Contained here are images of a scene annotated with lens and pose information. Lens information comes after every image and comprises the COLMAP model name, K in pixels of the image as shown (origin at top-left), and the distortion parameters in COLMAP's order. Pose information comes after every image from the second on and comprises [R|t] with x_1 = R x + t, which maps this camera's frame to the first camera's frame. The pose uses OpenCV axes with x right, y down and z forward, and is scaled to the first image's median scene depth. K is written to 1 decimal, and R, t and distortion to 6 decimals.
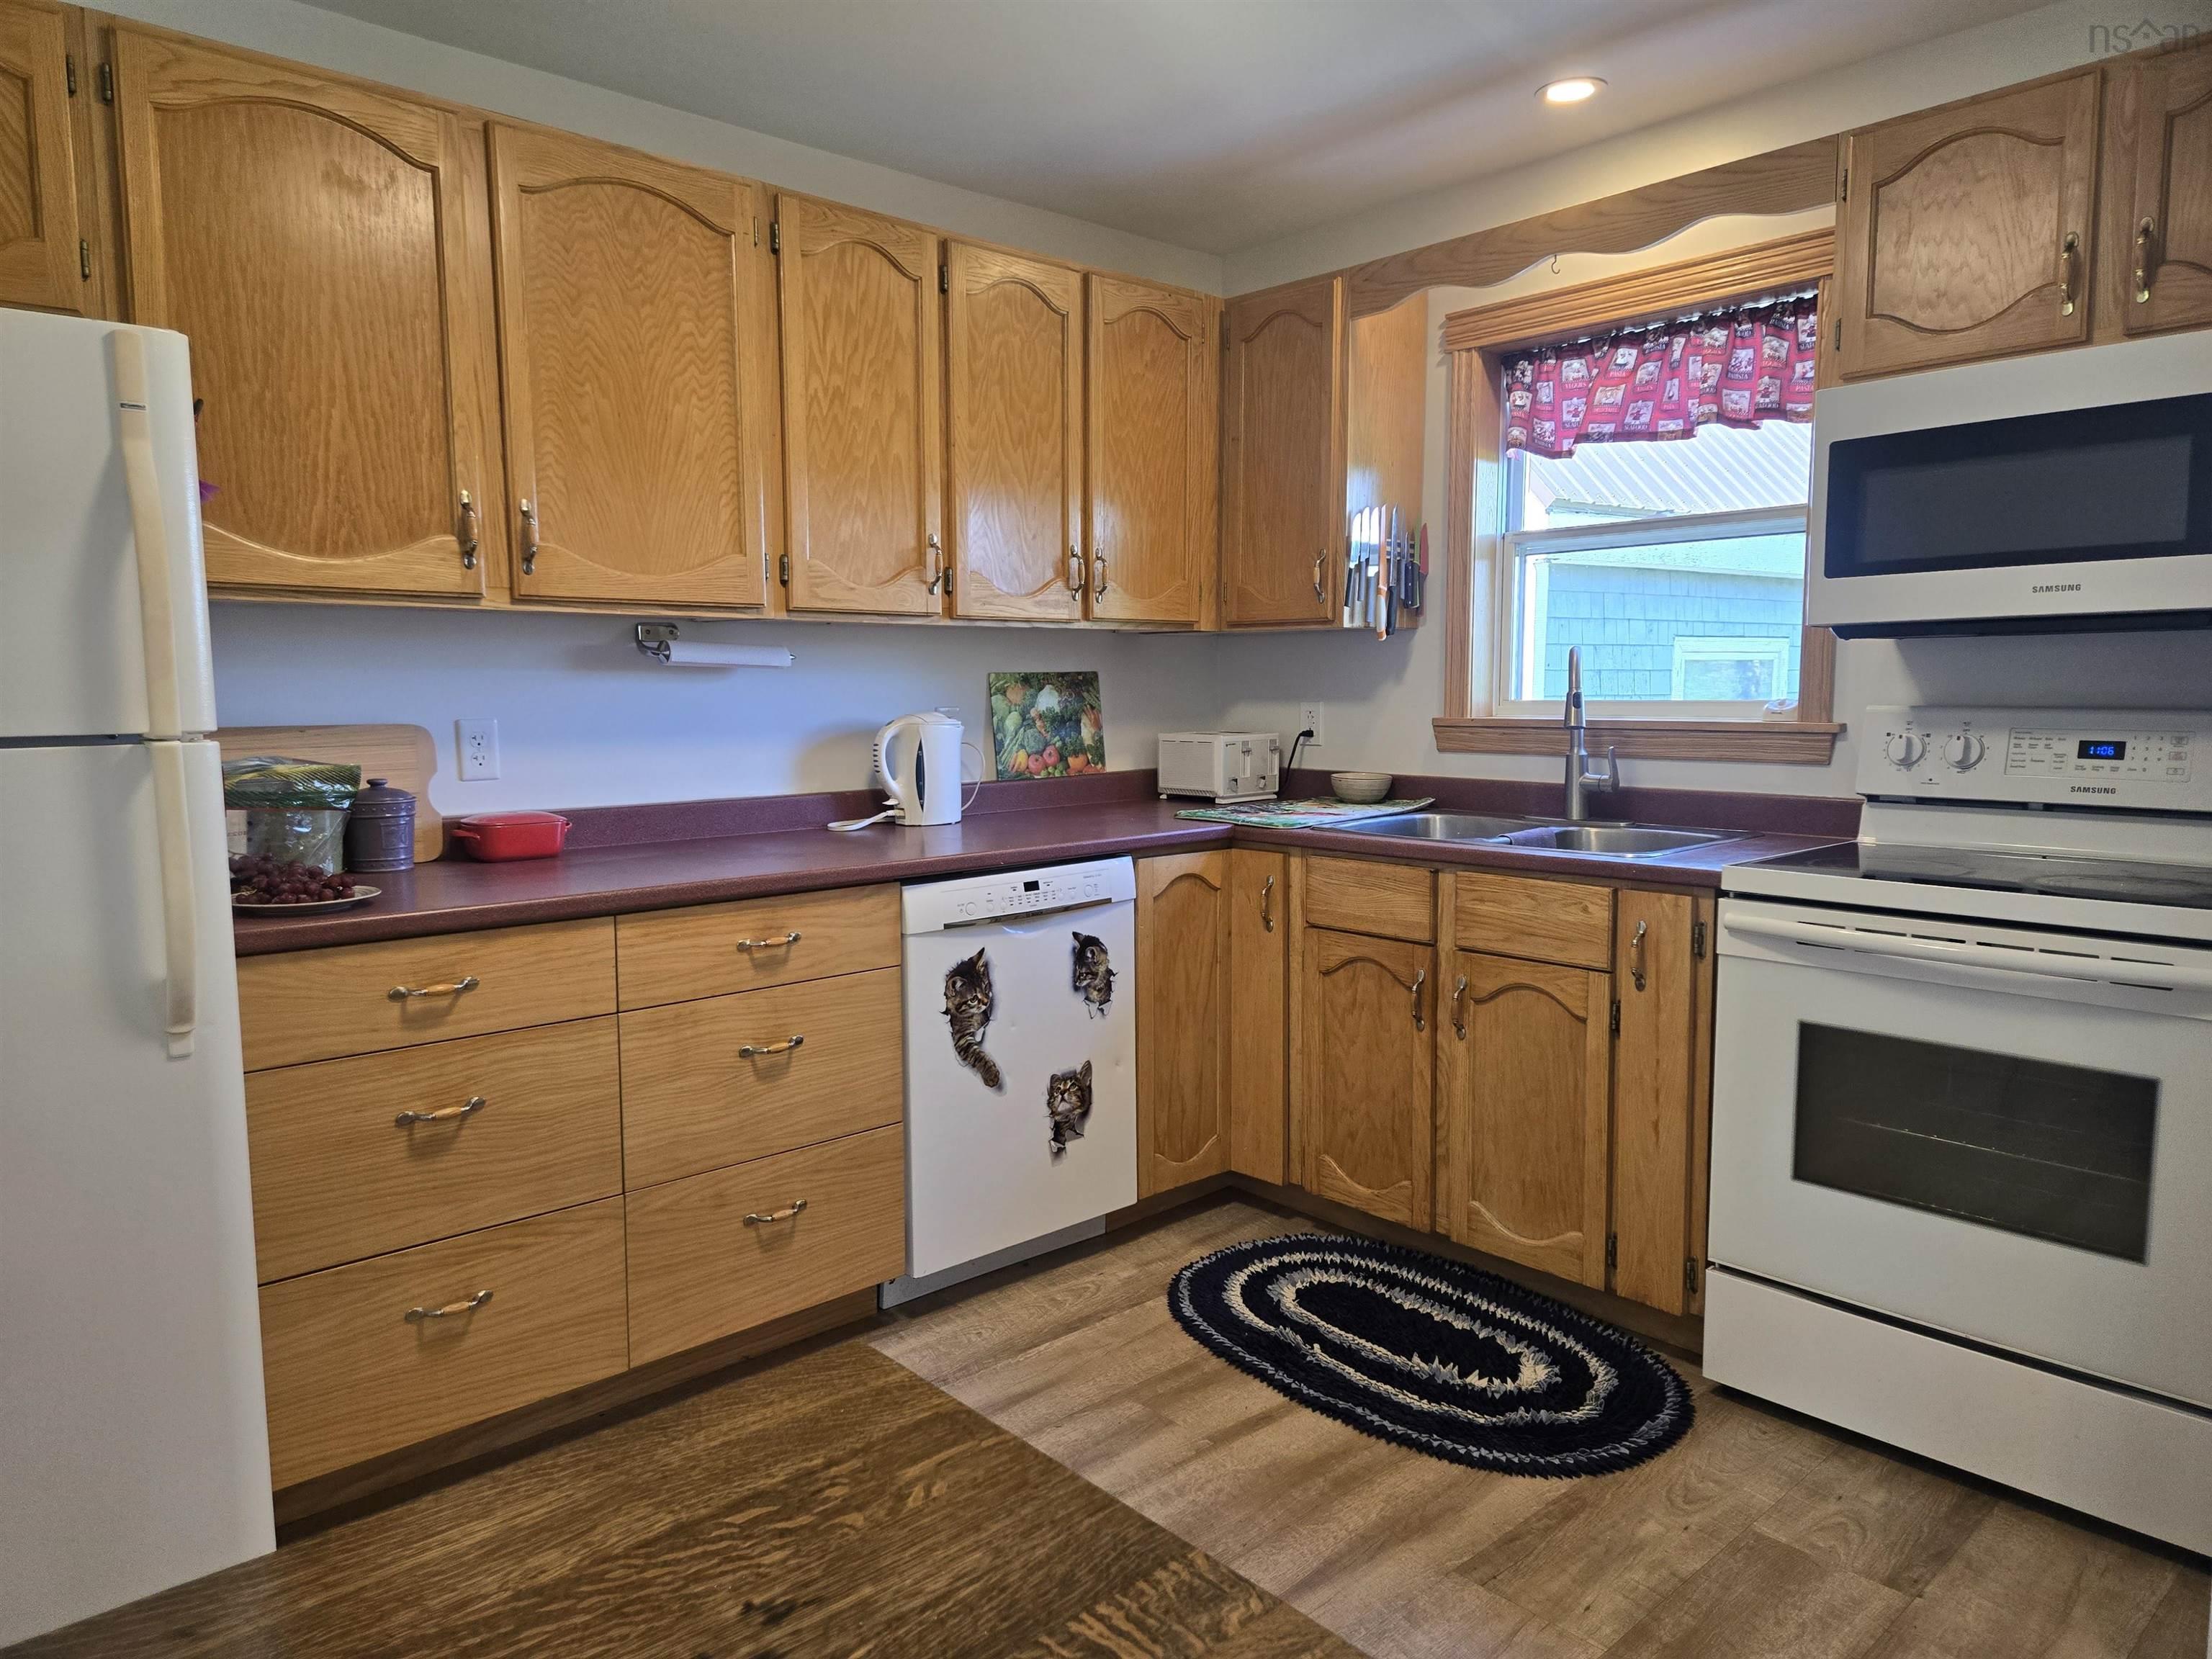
lens RADIAL K [[1491.6, 0, 1111.9], [0, 1491.6, 824.7], [0, 0, 1]] dist [0.090224, -0.072901]
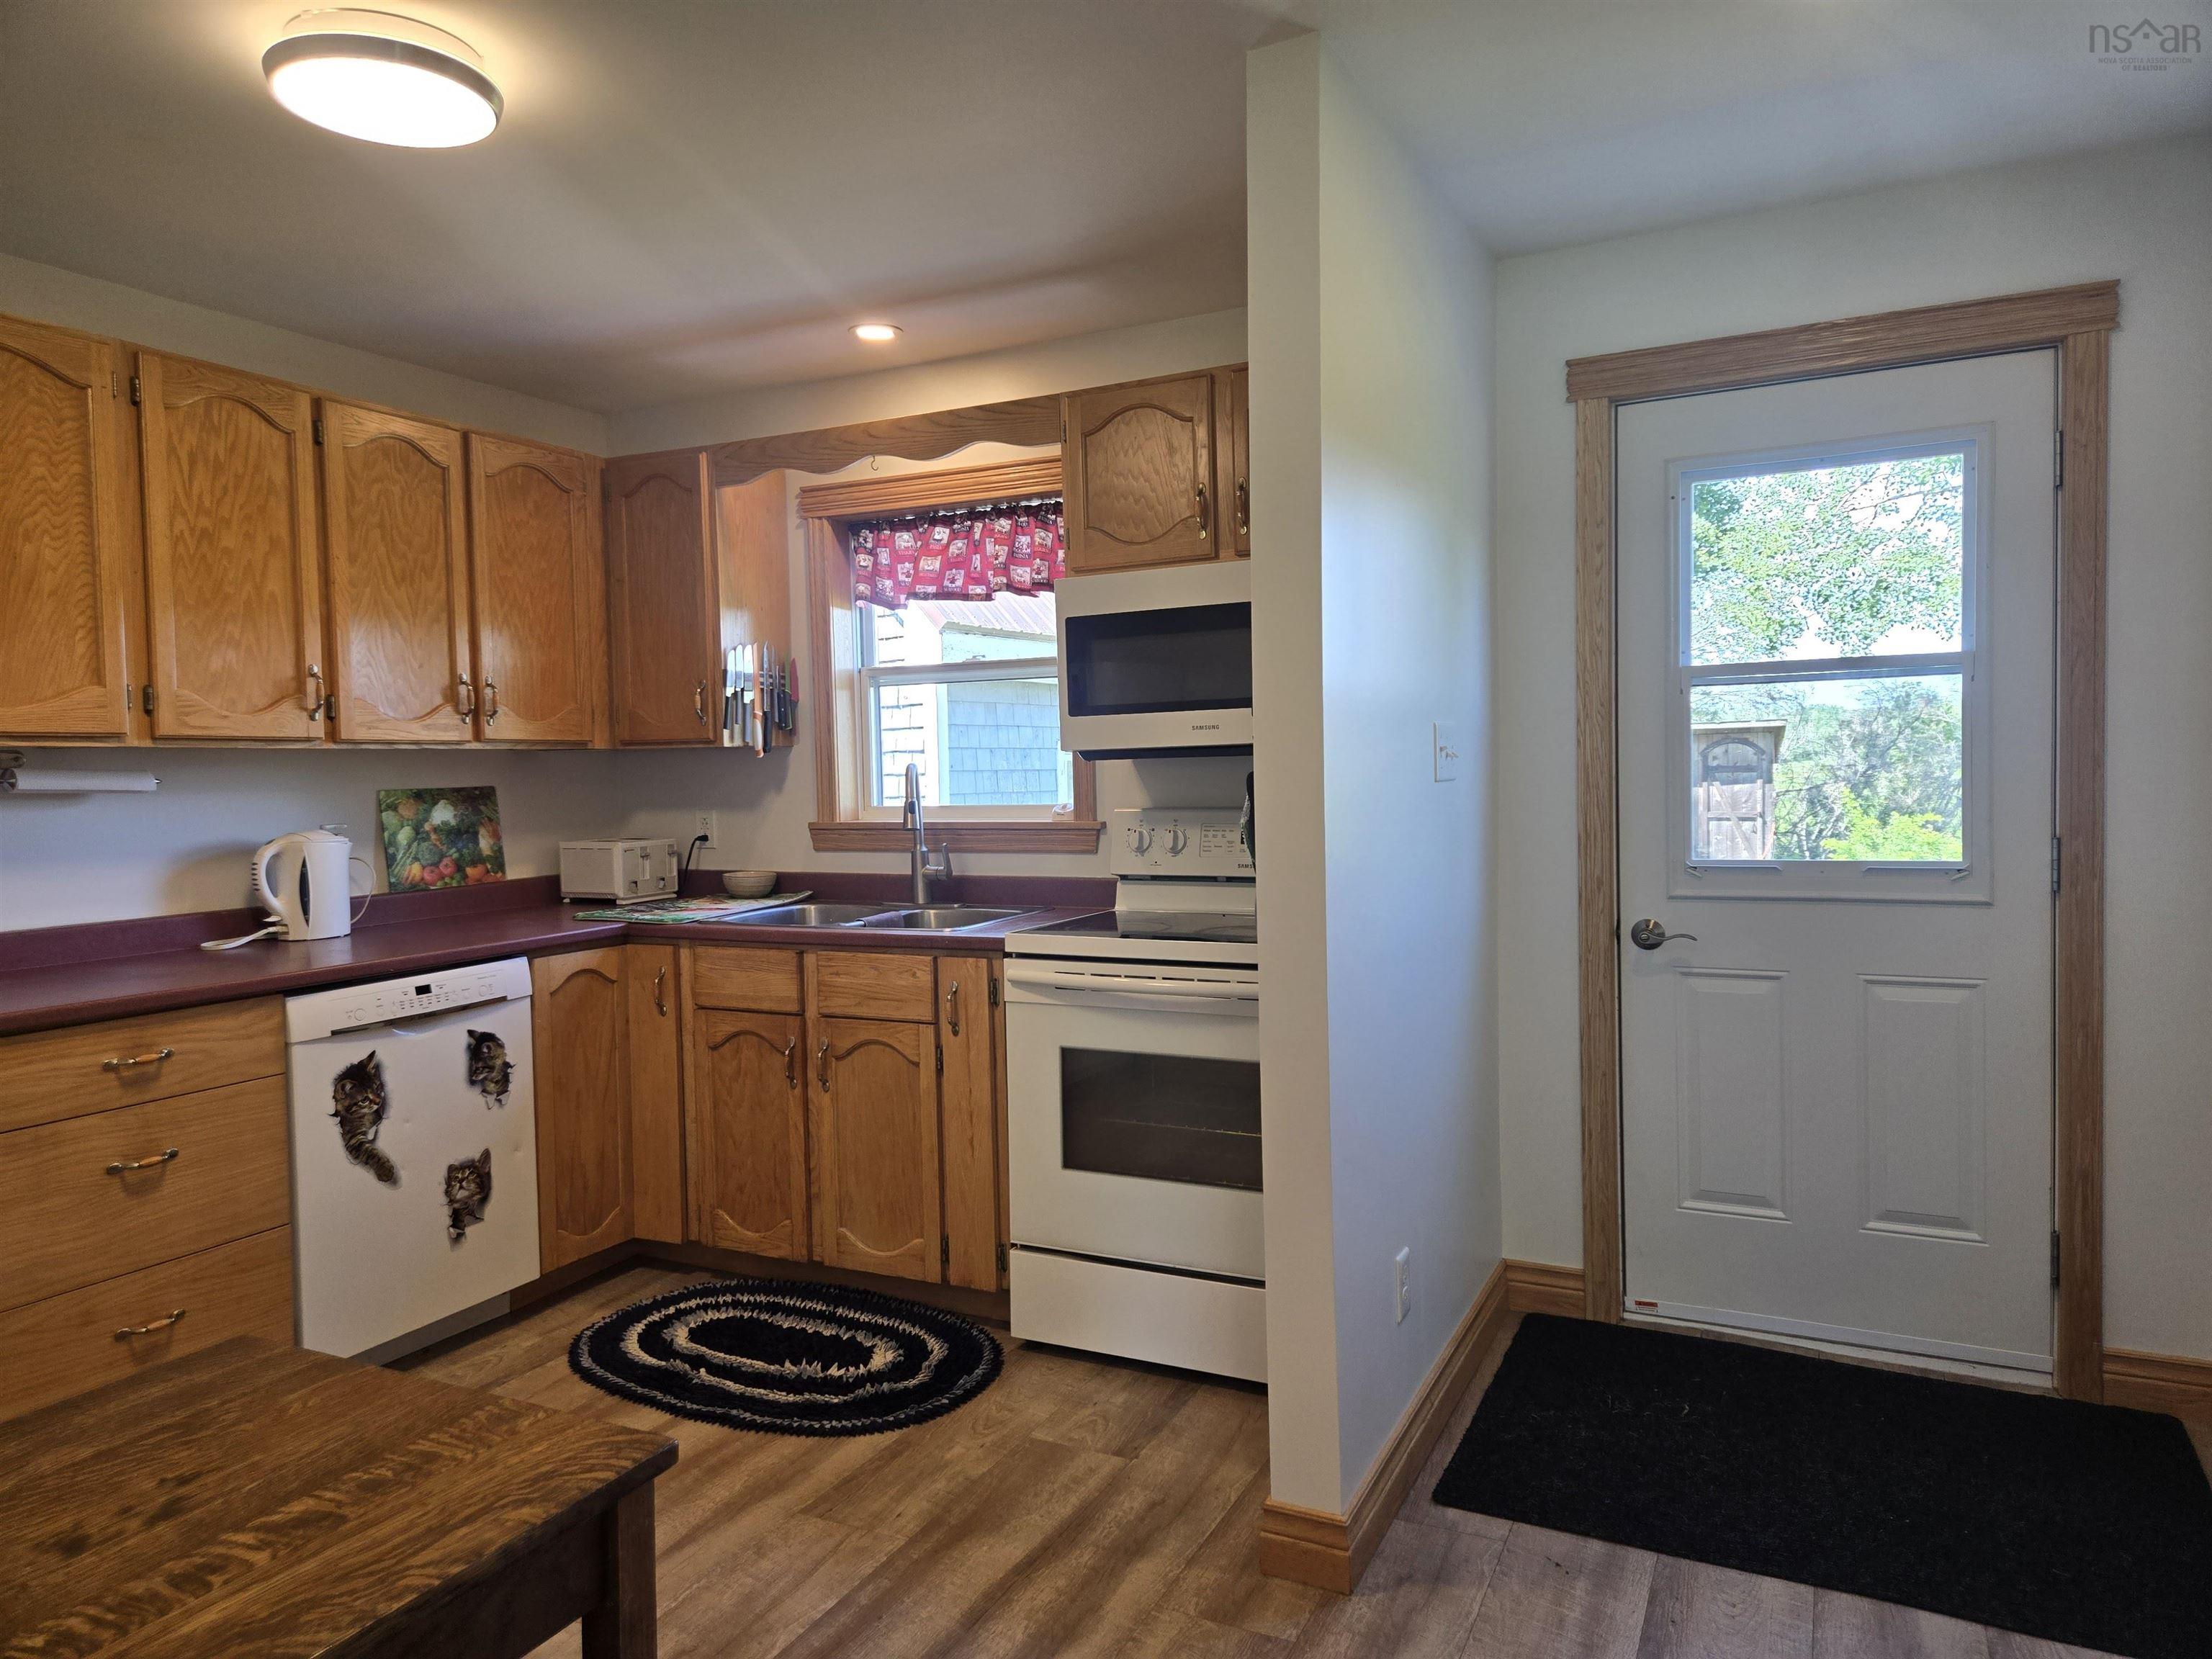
lens RADIAL K [[1491.6, 0, 1111.9], [0, 1491.6, 824.7], [0, 0, 1]] dist [0.090224, -0.072901]
pose [[0.936663, -0.027964, 0.349114, 0.033291], [0.049405, 0.997390, -0.052662, 0.004516], [-0.346730, 0.066574, 0.935600, -0.208569]]
